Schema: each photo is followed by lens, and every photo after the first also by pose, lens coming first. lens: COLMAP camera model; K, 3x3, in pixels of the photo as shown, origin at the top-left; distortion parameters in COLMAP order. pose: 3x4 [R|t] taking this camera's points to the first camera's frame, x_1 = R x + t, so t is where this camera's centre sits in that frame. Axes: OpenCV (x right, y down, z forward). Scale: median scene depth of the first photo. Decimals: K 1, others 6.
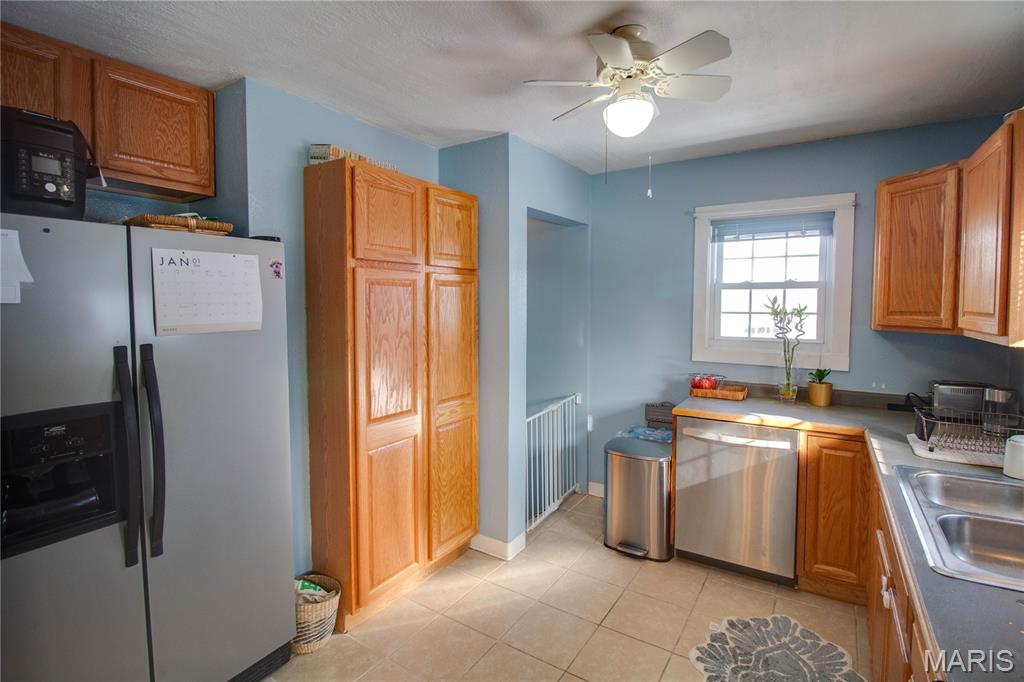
lens RADIAL K [[491.8, 0, 515.6], [0, 491.8, 324.9], [0, 0, 1]] dist [0.000580, -0.009474]
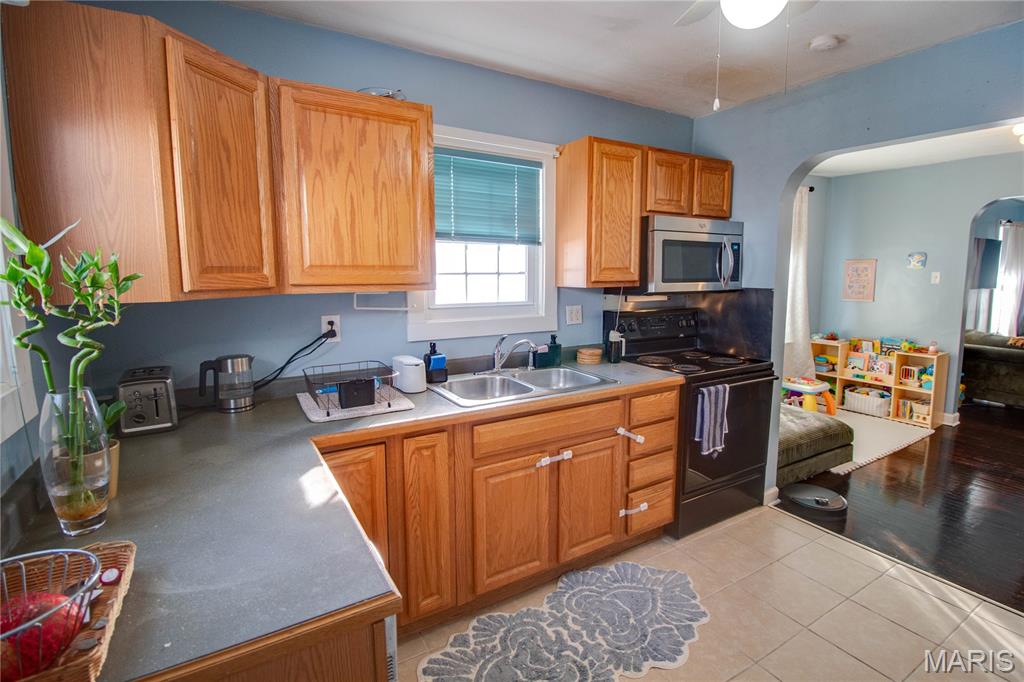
lens RADIAL K [[491.8, 0, 515.6], [0, 491.8, 324.9], [0, 0, 1]] dist [0.000580, -0.009474]
pose [[-0.902798, -0.045076, 0.427695, 0.146851], [0.022981, 0.988015, 0.152638, -0.037314], [-0.429450, 0.147630, -0.890942, 1.282744]]
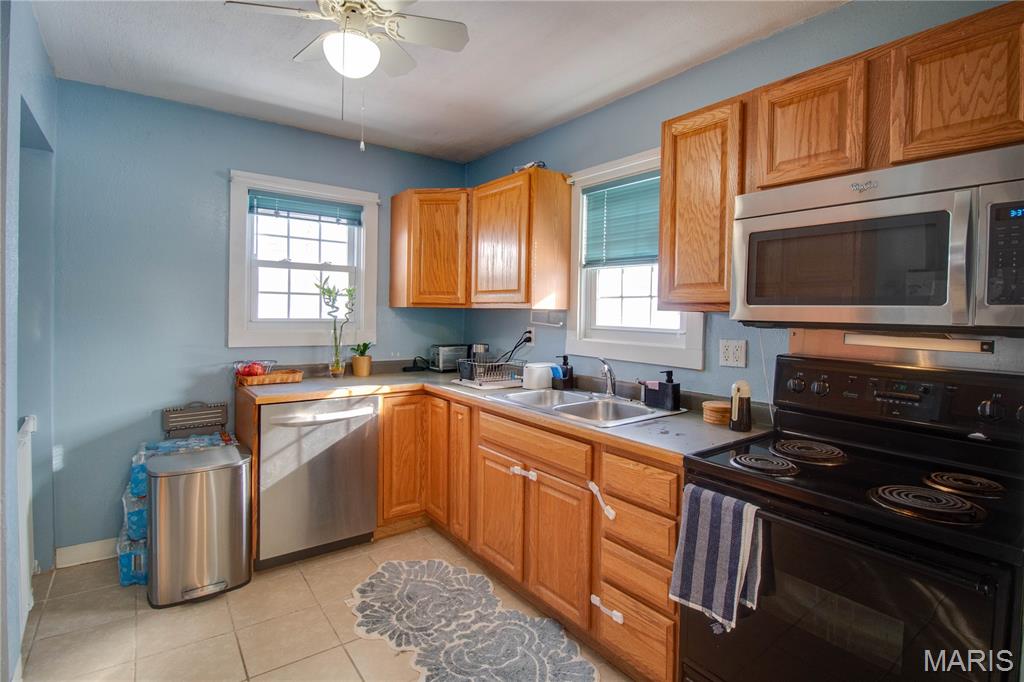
lens RADIAL K [[511.0, 0, 529.0], [0, 511.0, 320.9], [0, 0, 1]] dist [-0.000311, -0.001111]
pose [[0.338911, -0.008312, 0.940782, -0.373645], [0.027589, 0.999619, -0.001107, 0.053230], [-0.940414, 0.026331, 0.339011, 0.260574]]
